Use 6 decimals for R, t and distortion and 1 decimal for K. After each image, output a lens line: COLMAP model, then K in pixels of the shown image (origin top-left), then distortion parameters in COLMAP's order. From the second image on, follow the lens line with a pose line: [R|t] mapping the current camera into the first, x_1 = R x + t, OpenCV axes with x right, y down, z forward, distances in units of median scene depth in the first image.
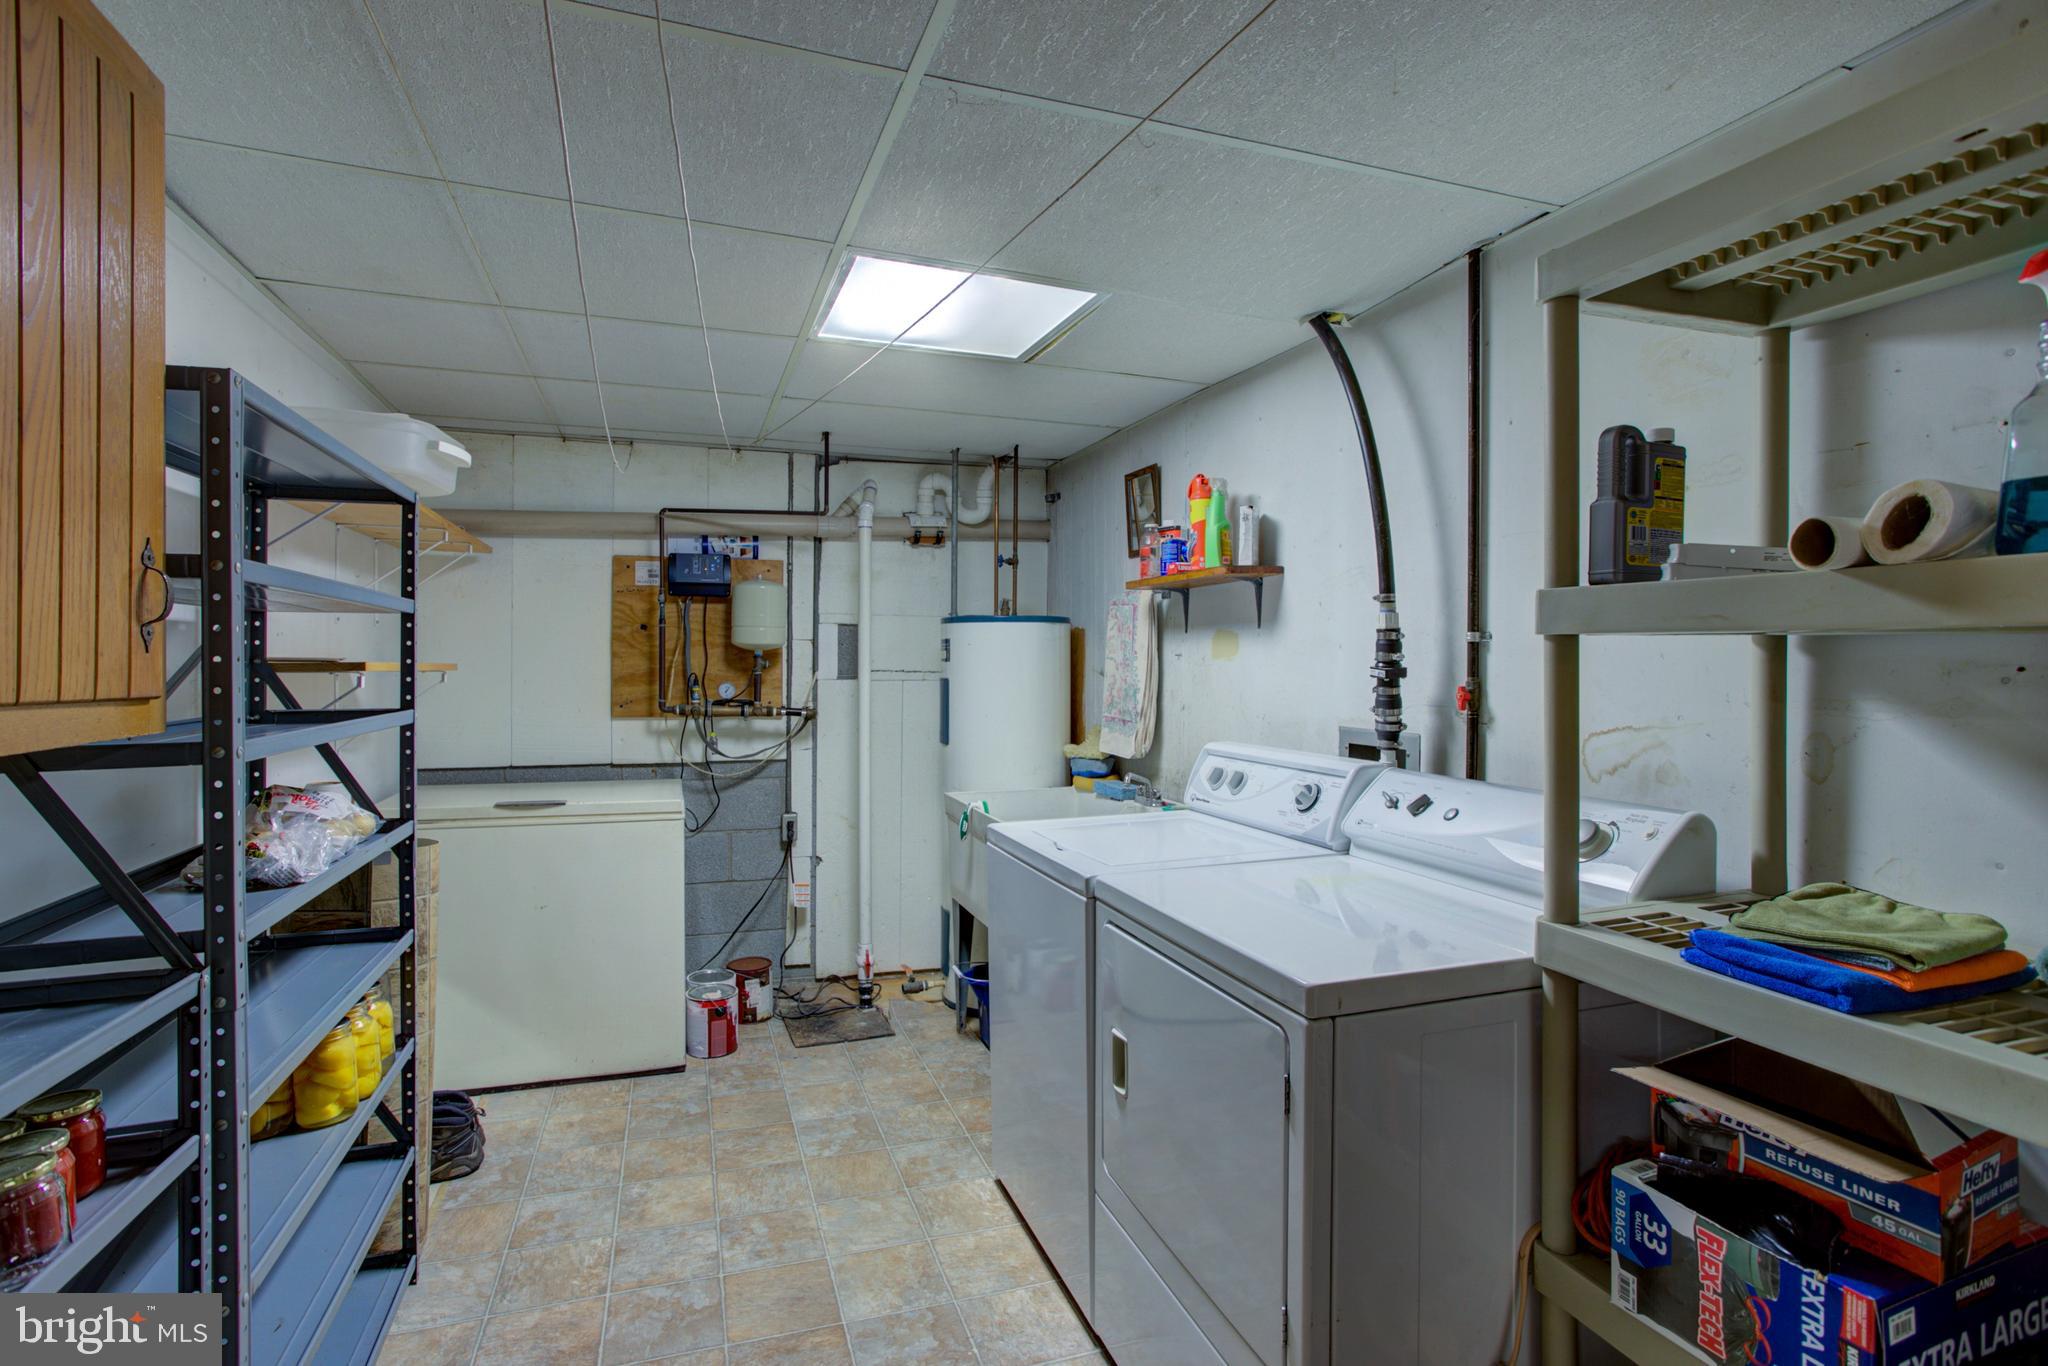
lens RADIAL K [[1011.0, 0, 1024.0], [0, 1011.0, 683.0], [0, 0, 1]] dist [-0.046866, 0.032291]
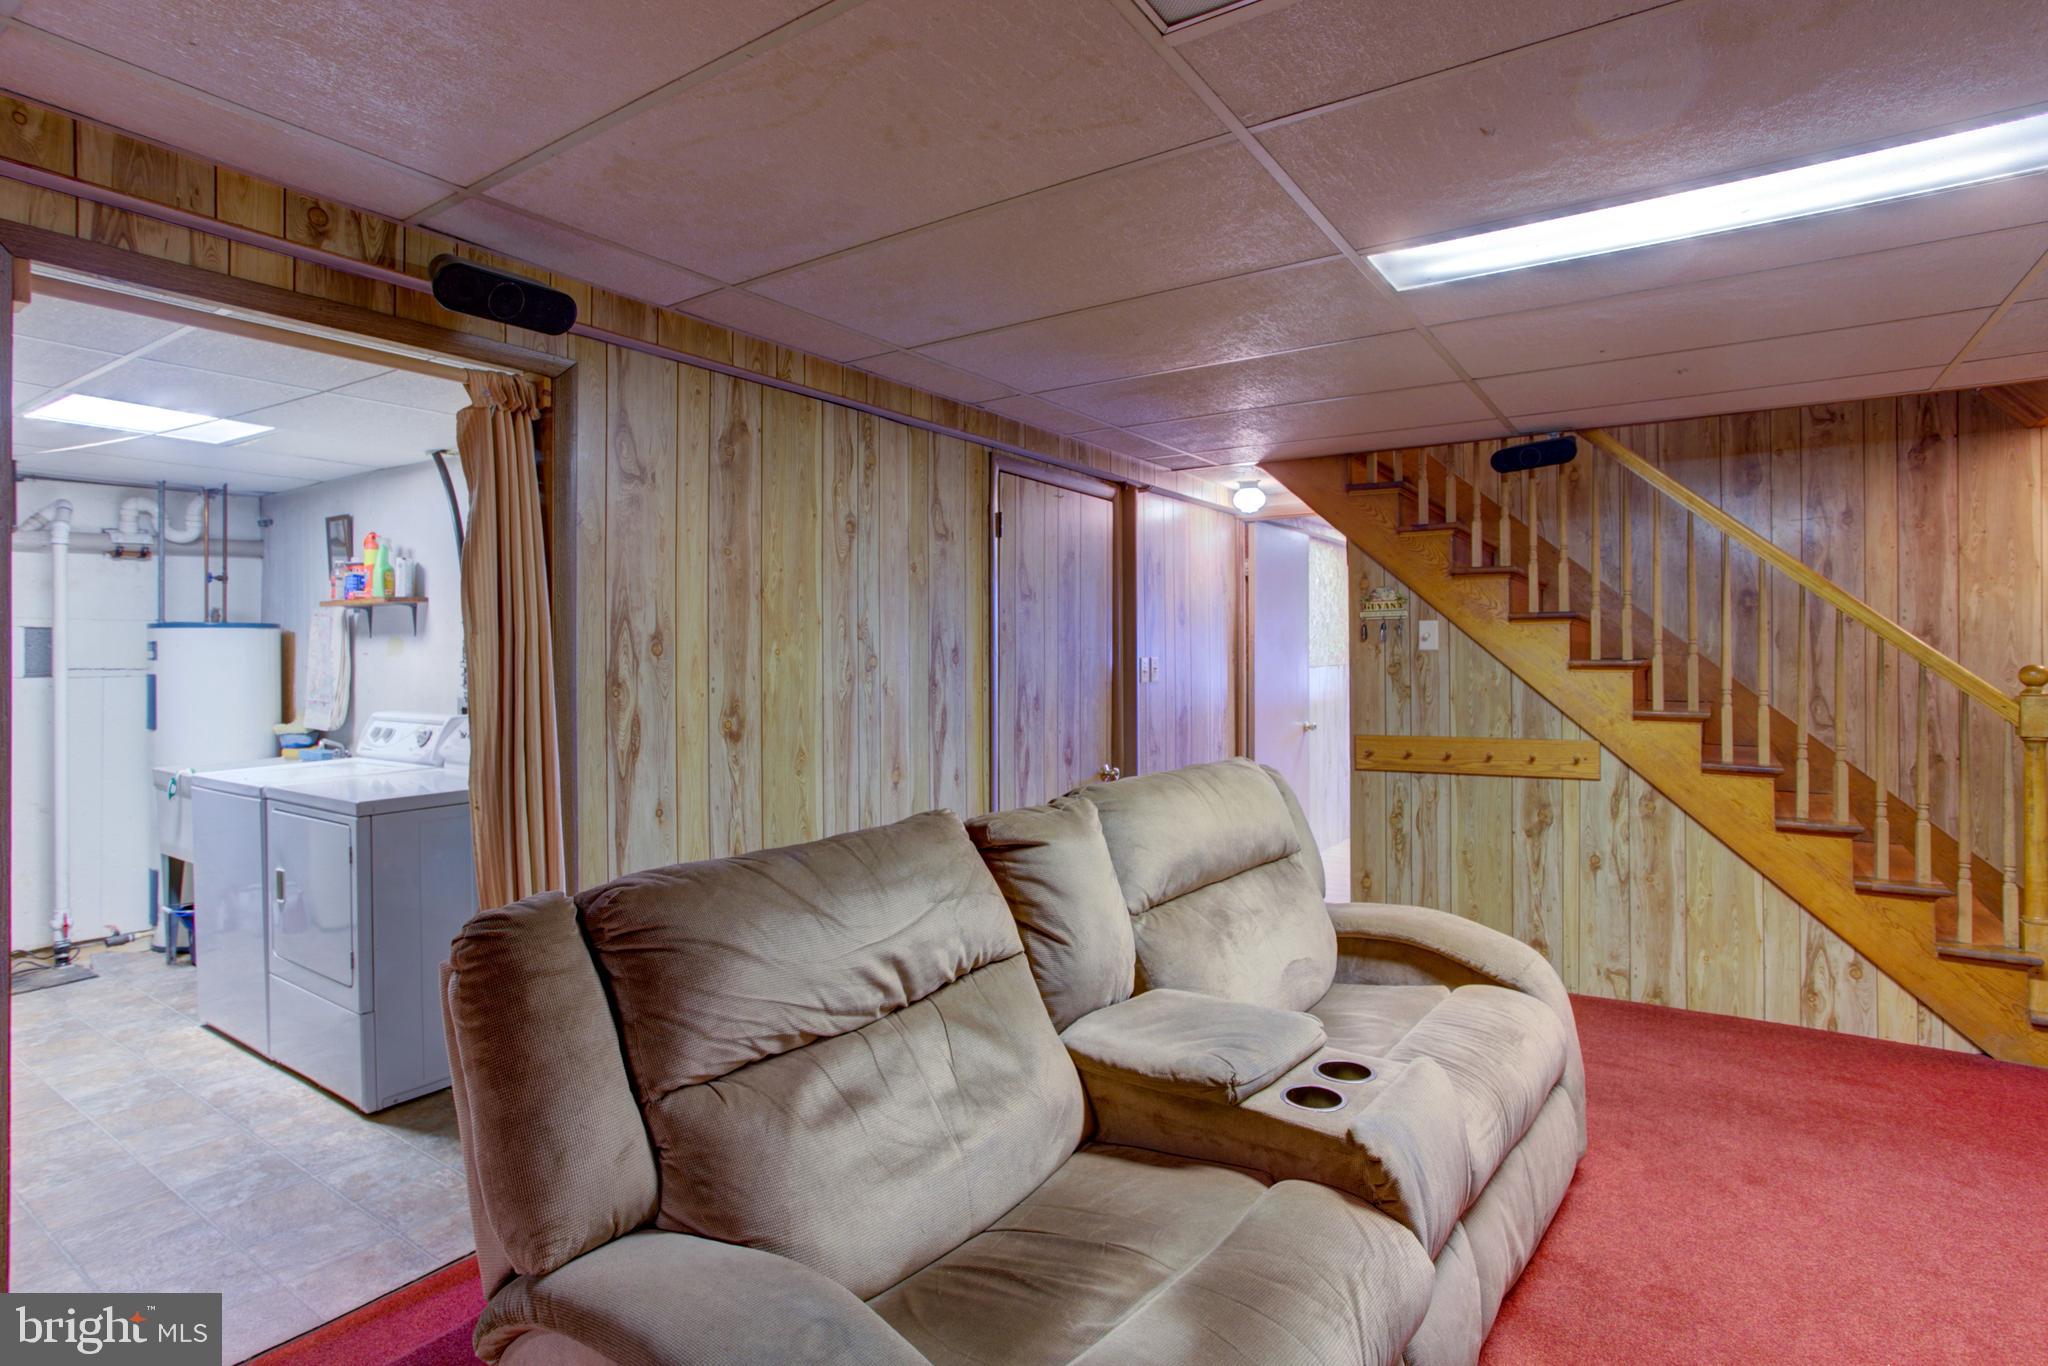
lens RADIAL K [[1040.8, 0, 1018.3], [0, 1040.8, 644.1], [0, 0, 1]] dist [-0.042569, 0.024801]
pose [[0.809763, -0.007482, 0.586709, 0.043542], [0.022512, 0.999579, -0.018323, 0.004932], [-0.586325, 0.028045, 0.809590, -0.595312]]
